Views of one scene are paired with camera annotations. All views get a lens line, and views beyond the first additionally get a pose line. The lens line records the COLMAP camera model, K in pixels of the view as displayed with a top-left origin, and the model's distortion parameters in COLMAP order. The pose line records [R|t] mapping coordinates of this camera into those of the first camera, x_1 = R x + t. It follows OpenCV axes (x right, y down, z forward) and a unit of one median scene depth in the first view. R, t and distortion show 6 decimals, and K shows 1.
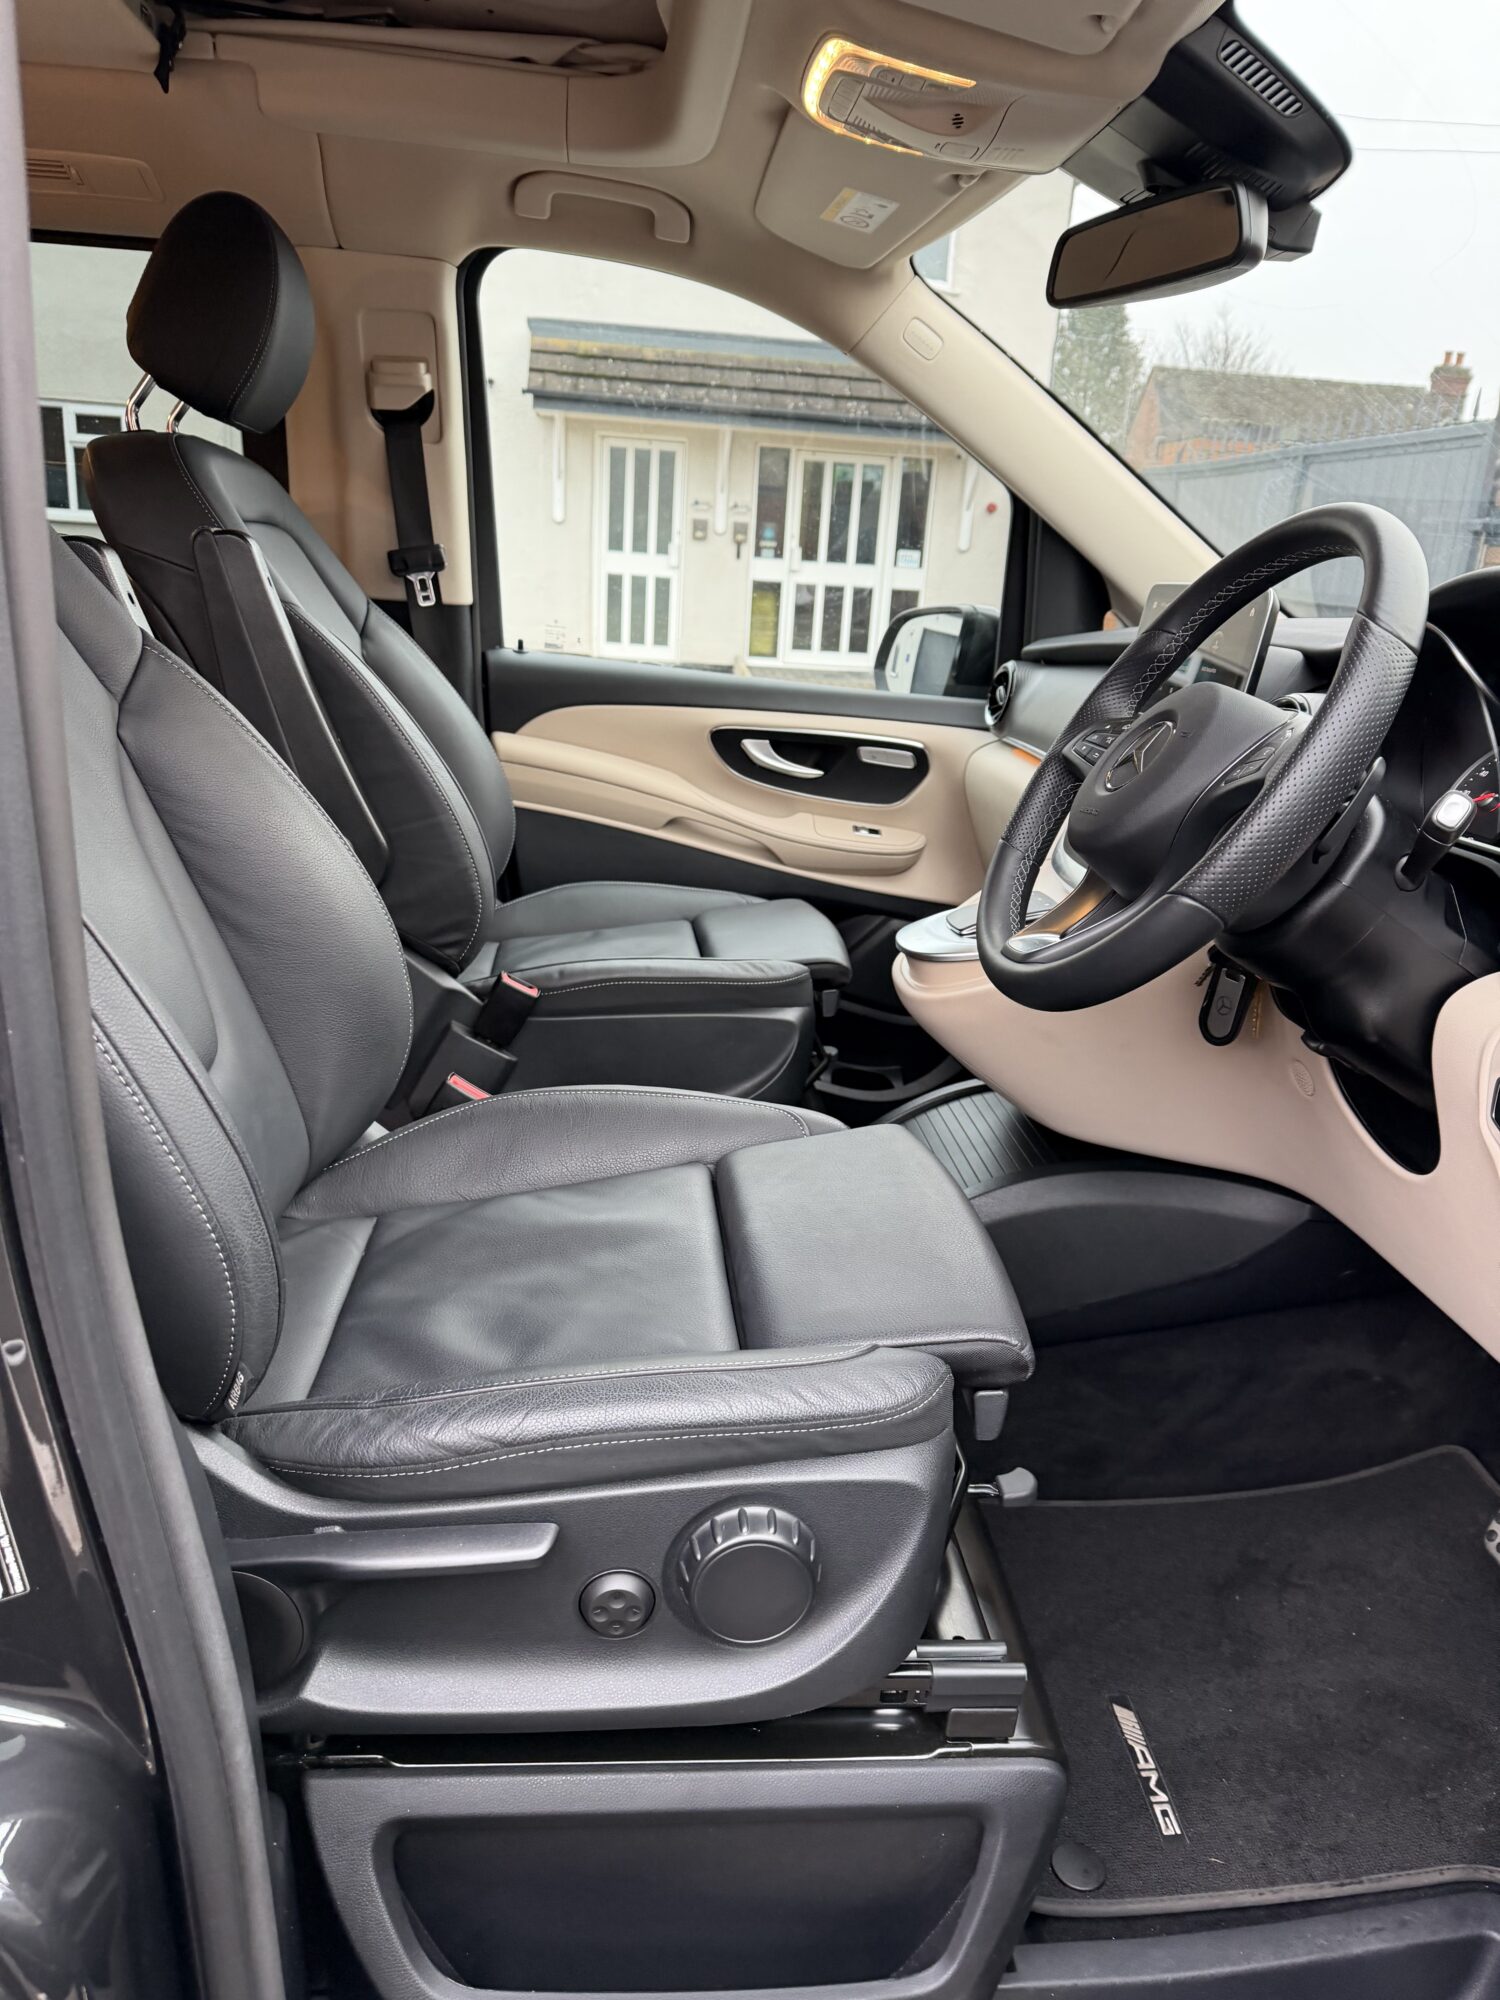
lens RADIAL K [[1423.8, 0, 775.4], [0, 1423.8, 1003.1], [0, 0, 1]] dist [0.003269, -0.061947]
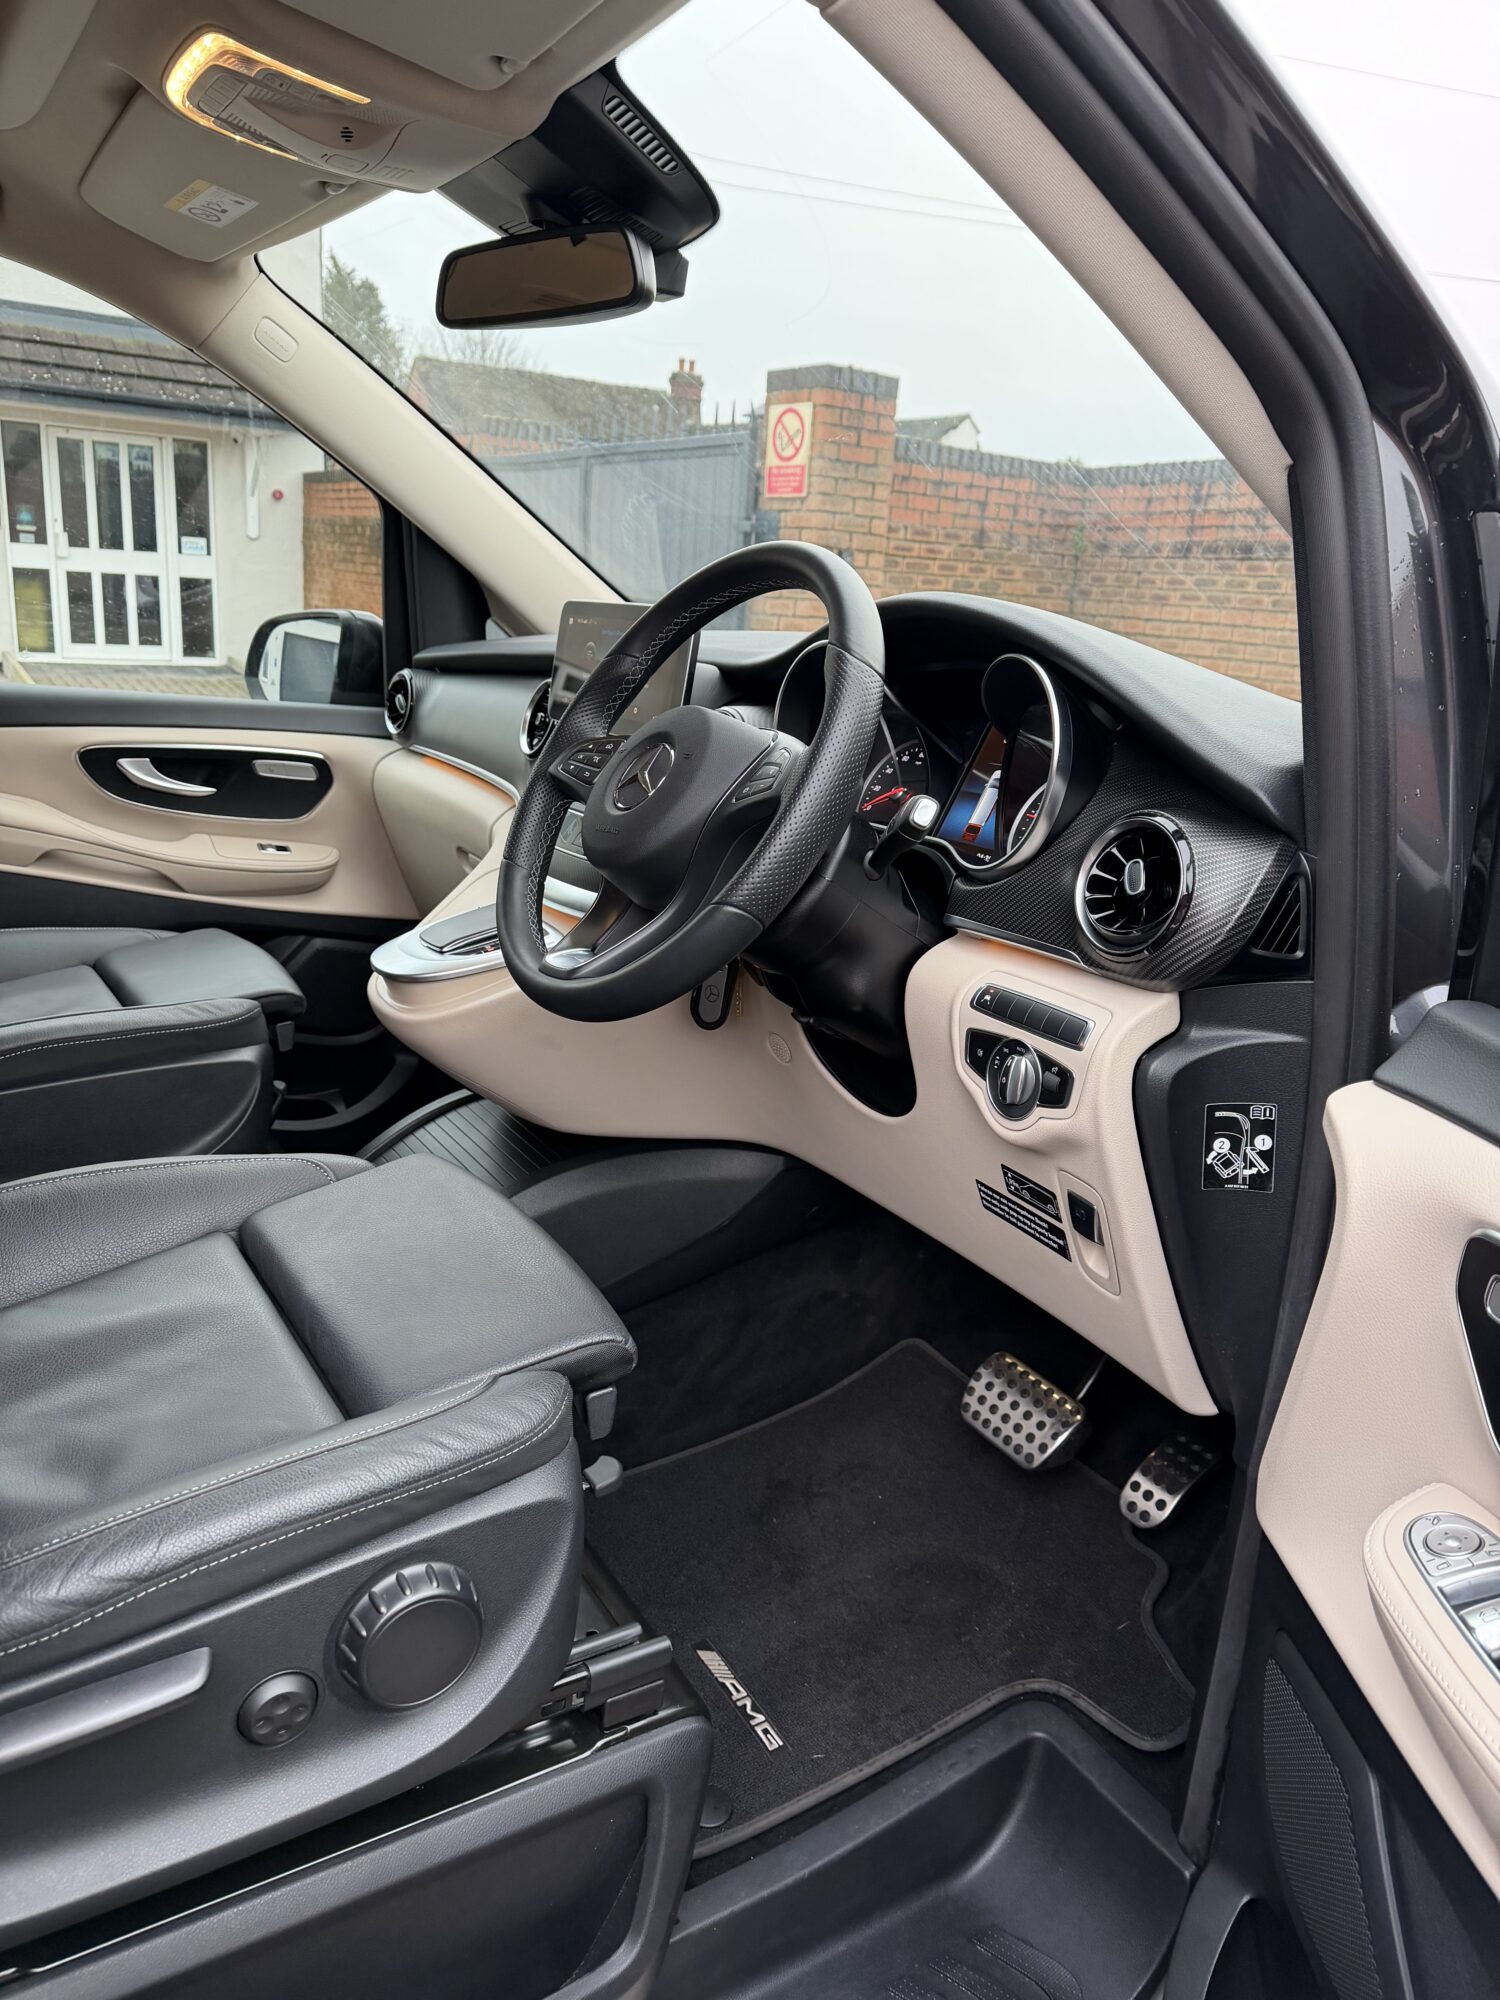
lens RADIAL K [[1412.7, 0, 794.7], [0, 1412.7, 990.0], [0, 0, 1]] dist [0.035319, -0.130053]
pose [[0.876523, -0.121962, 0.465654, -0.119372], [0.119888, 0.992198, 0.034200, -0.026340], [-0.466192, 0.025849, 0.884306, 0.003840]]
